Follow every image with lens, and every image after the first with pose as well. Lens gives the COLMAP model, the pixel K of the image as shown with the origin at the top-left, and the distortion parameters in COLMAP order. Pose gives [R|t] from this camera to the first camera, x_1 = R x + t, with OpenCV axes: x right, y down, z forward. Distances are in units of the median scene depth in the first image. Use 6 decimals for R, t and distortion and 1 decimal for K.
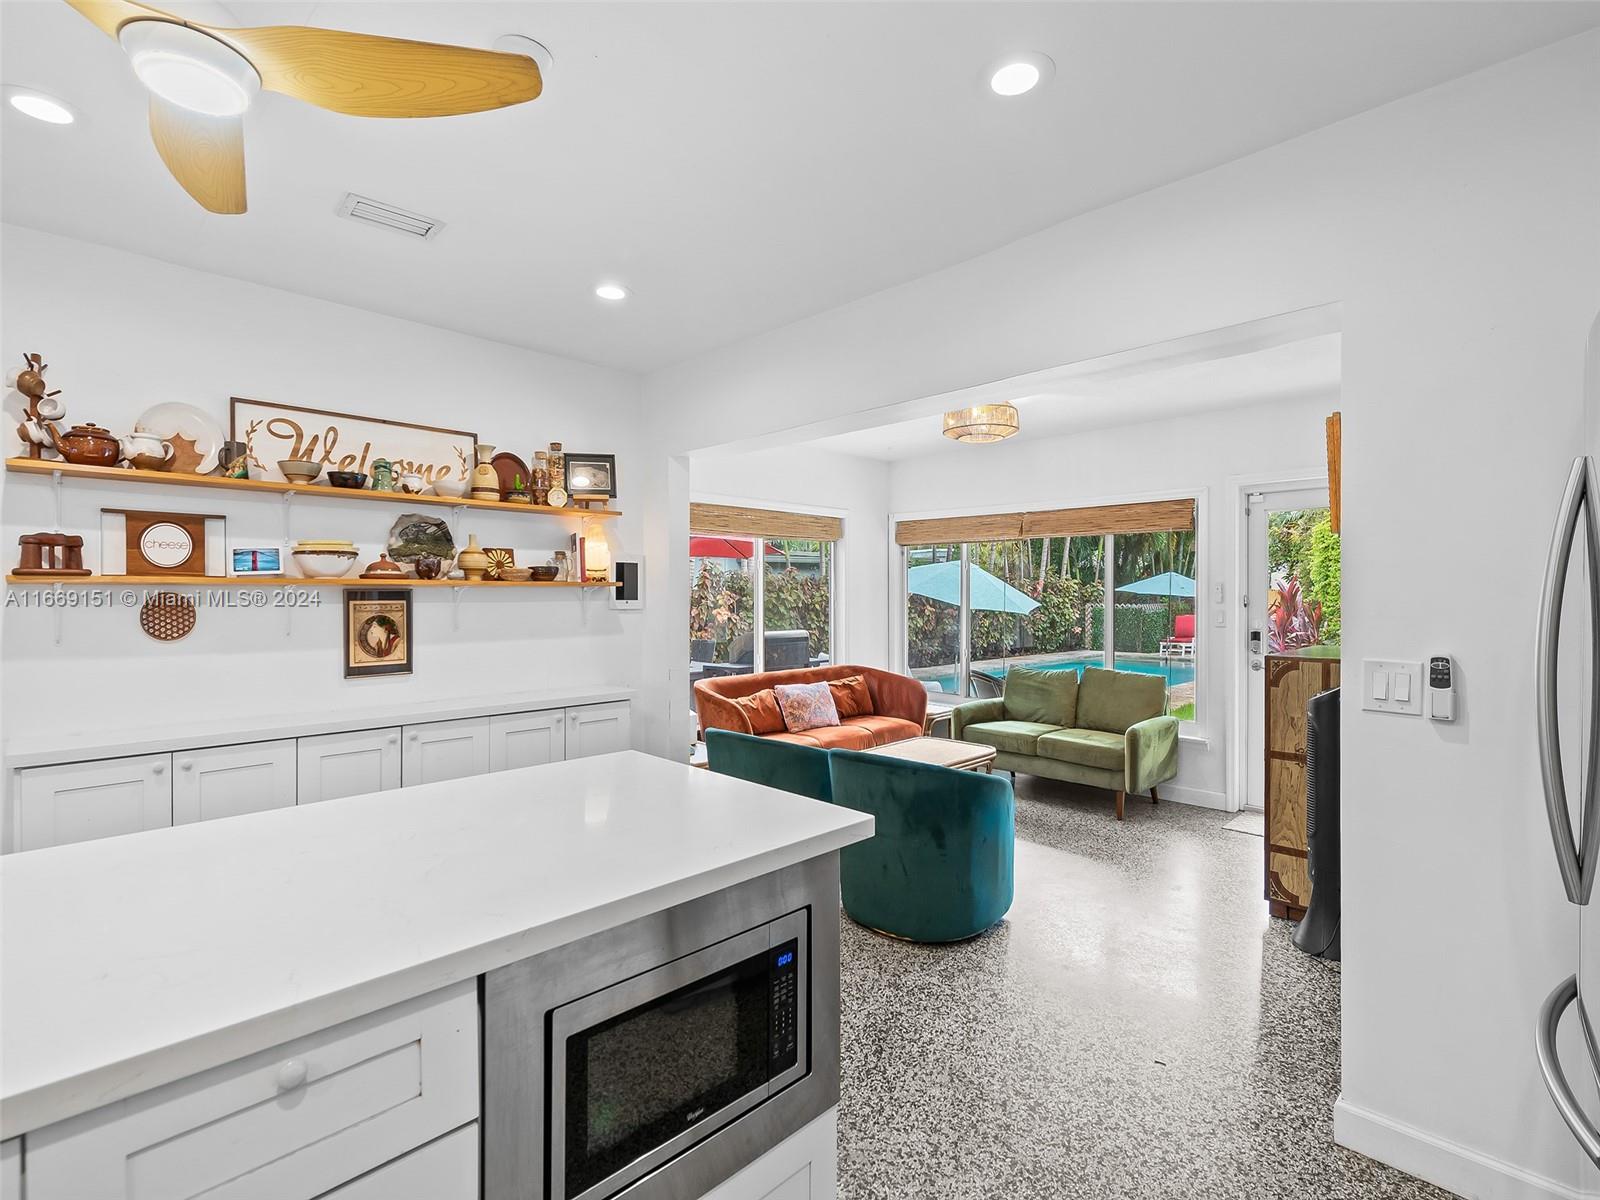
lens RADIAL K [[757.2, 0, 798.0], [0, 757.2, 596.5], [0, 0, 1]] dist [0.013840, -0.002239]
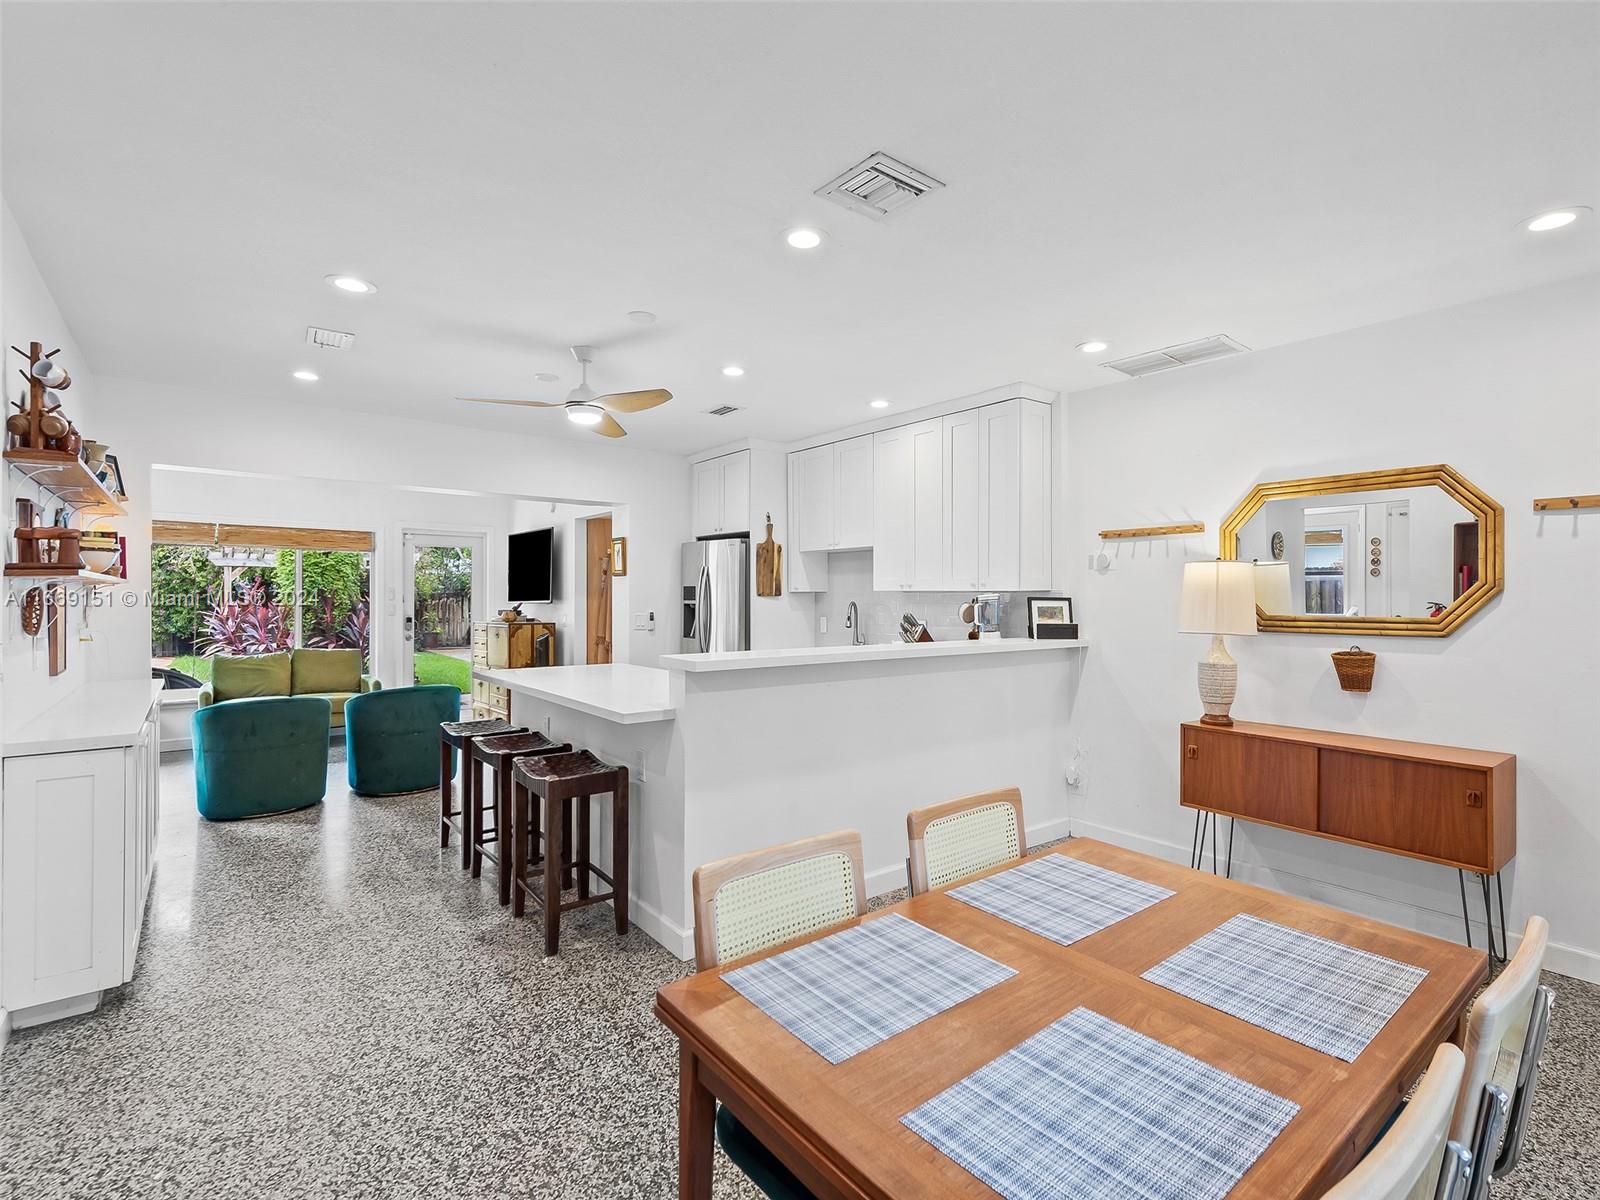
lens RADIAL K [[757.2, 0, 802.7], [0, 757.2, 598.7], [0, 0, 1]] dist [0.013840, -0.002239]
pose [[0.122136, -0.000001, 0.992513, -1.472541], [-0.000133, 1.000000, 0.000017, 0.009079], [-0.992513, -0.000135, 0.122136, -0.075591]]
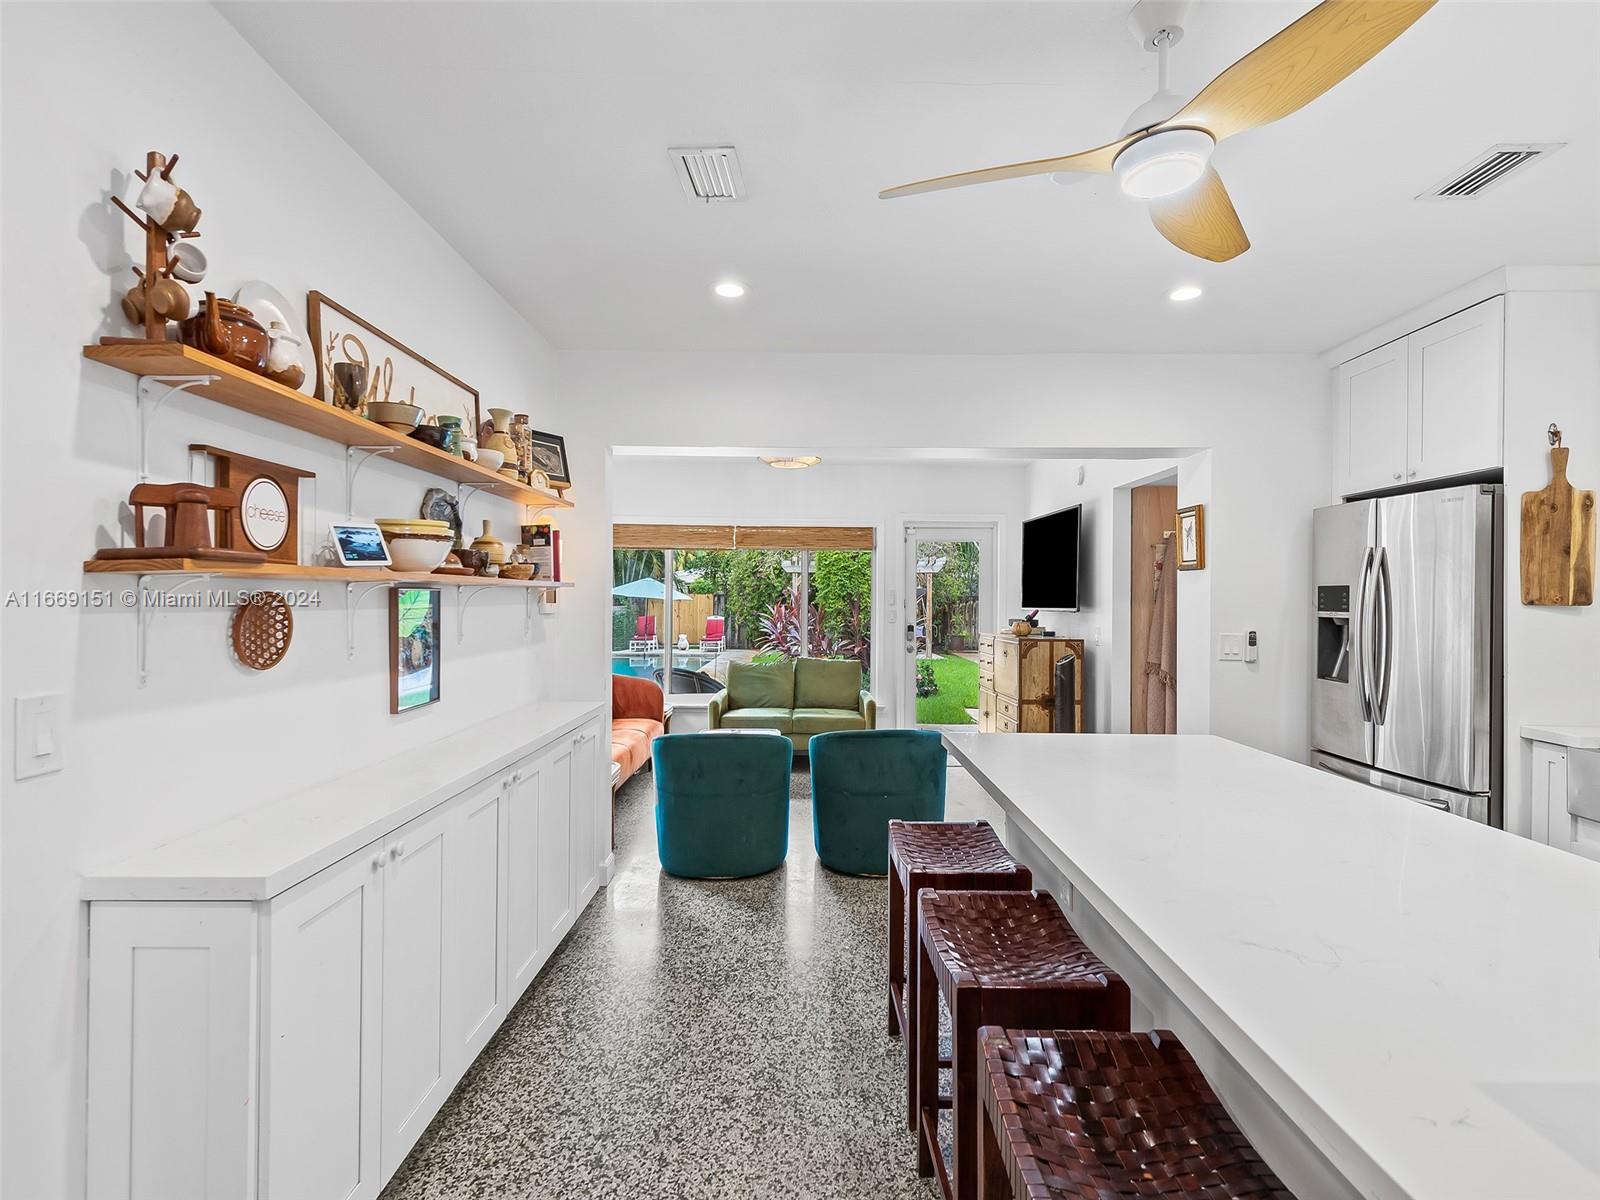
lens RADIAL K [[757.2, 0, 807.4], [0, 757.2, 599.0], [0, 0, 1]] dist [0.013840, -0.002239]
pose [[0.707166, 0.003965, 0.707037, -0.836943], [-0.004266, 0.999990, -0.001342, 0.000257], [-0.707035, -0.002067, 0.707176, 0.225578]]
